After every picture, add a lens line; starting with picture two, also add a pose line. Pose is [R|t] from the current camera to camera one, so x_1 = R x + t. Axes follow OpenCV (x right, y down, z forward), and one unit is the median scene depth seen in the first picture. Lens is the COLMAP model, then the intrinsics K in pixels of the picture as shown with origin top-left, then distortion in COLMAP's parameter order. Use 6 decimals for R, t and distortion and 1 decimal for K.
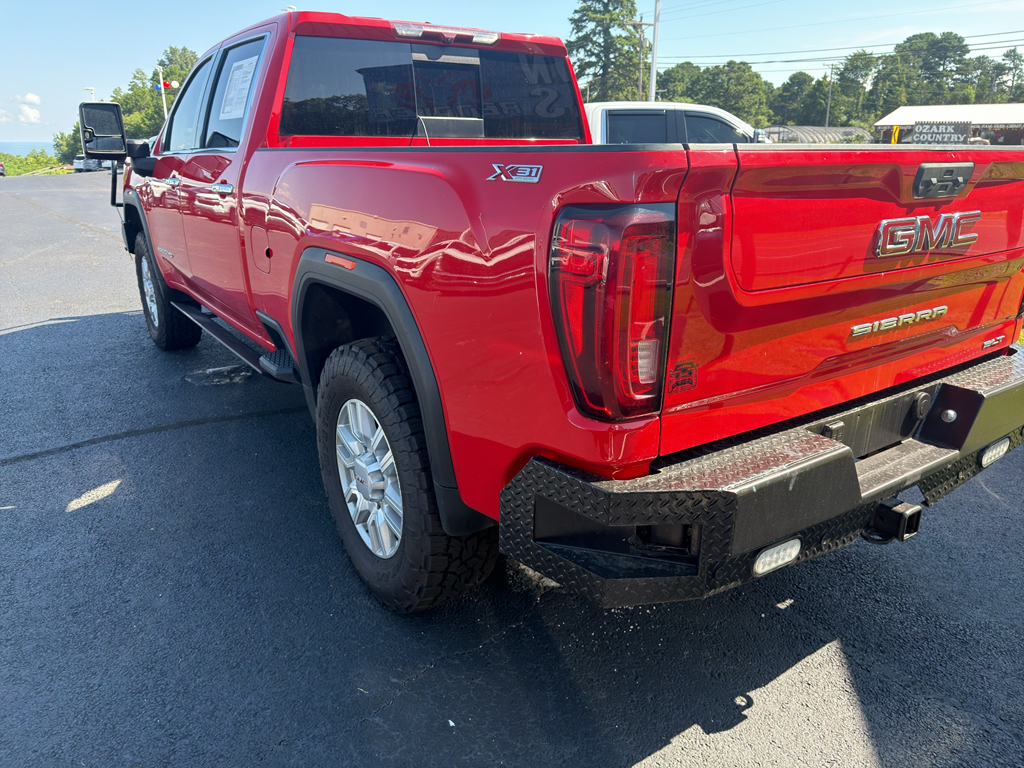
lens RADIAL K [[730.6, 0, 512.0], [0, 730.6, 384.0], [0, 0, 1]] dist [0.007852, -0.001238]
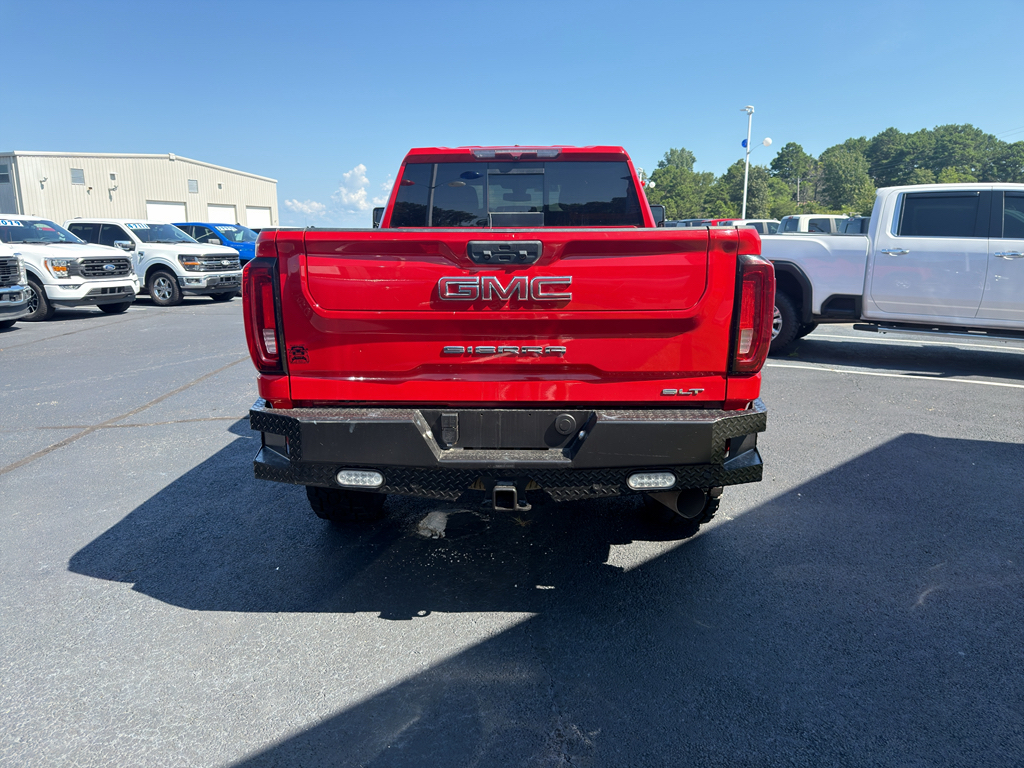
lens RADIAL K [[725.4, 0, 512.0], [0, 725.4, 384.0], [0, 0, 1]] dist [0.096546, -0.144645]
pose [[0.807889, 0.113549, -0.578292, 1.127792], [-0.177844, 0.982490, -0.055538, 0.044640], [0.561860, 0.147714, 0.813938, -0.104523]]
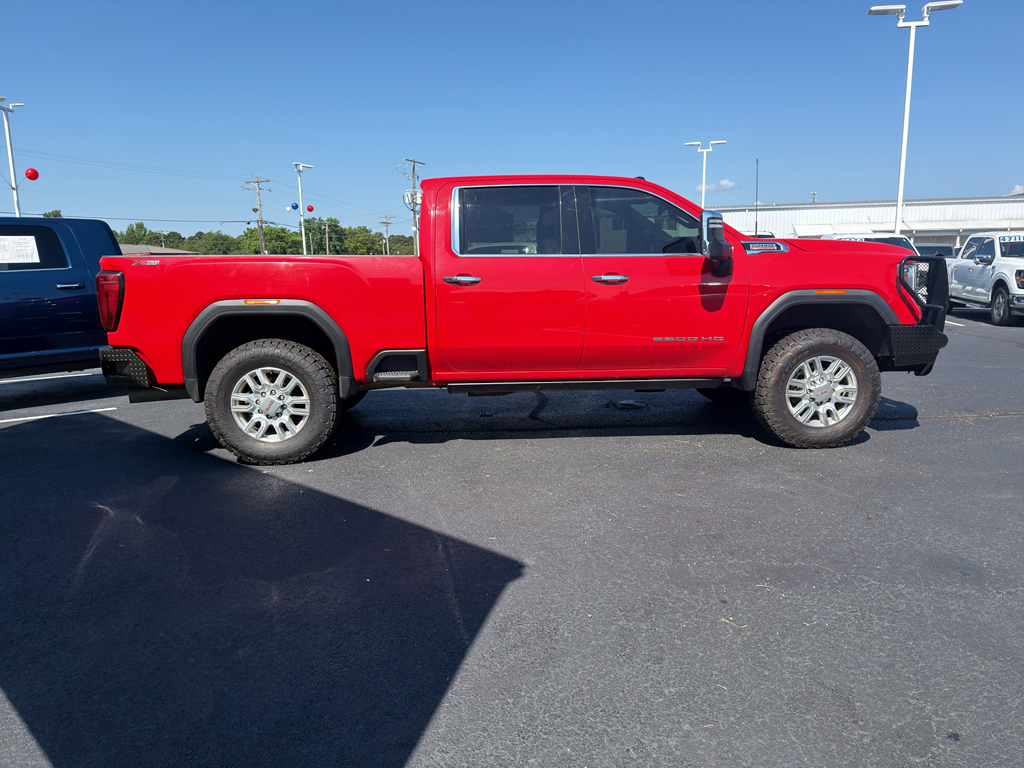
lens RADIAL K [[730.6, 0, 512.0], [0, 730.6, 384.0], [0, 0, 1]] dist [0.007852, -0.001238]
pose [[-0.512986, 0.145611, -0.845957, 2.054356], [-0.245253, 0.919566, 0.307001, -0.958420], [0.822616, 0.364960, -0.436013, 3.166485]]
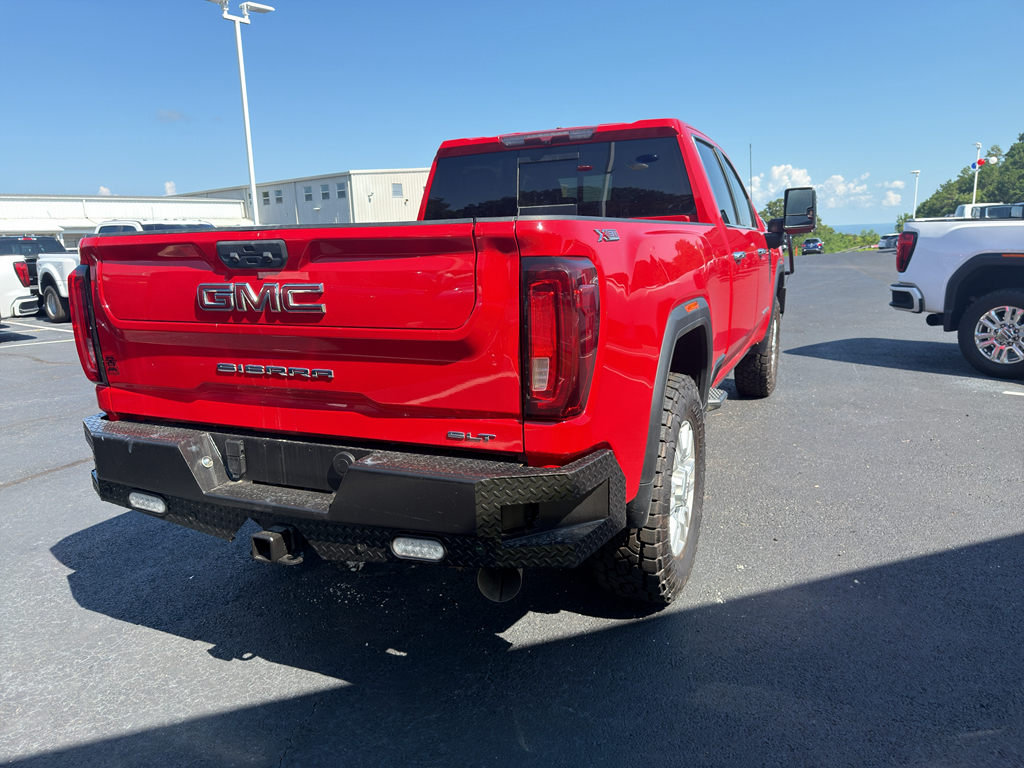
lens RADIAL K [[730.6, 0, 512.0], [0, 730.6, 384.0], [0, 0, 1]] dist [0.007852, -0.001238]
pose [[0.507281, 0.150995, -0.848449, 1.439763], [-0.235548, 0.971335, 0.032032, -0.160891], [0.828965, 0.183601, 0.528307, 0.578460]]
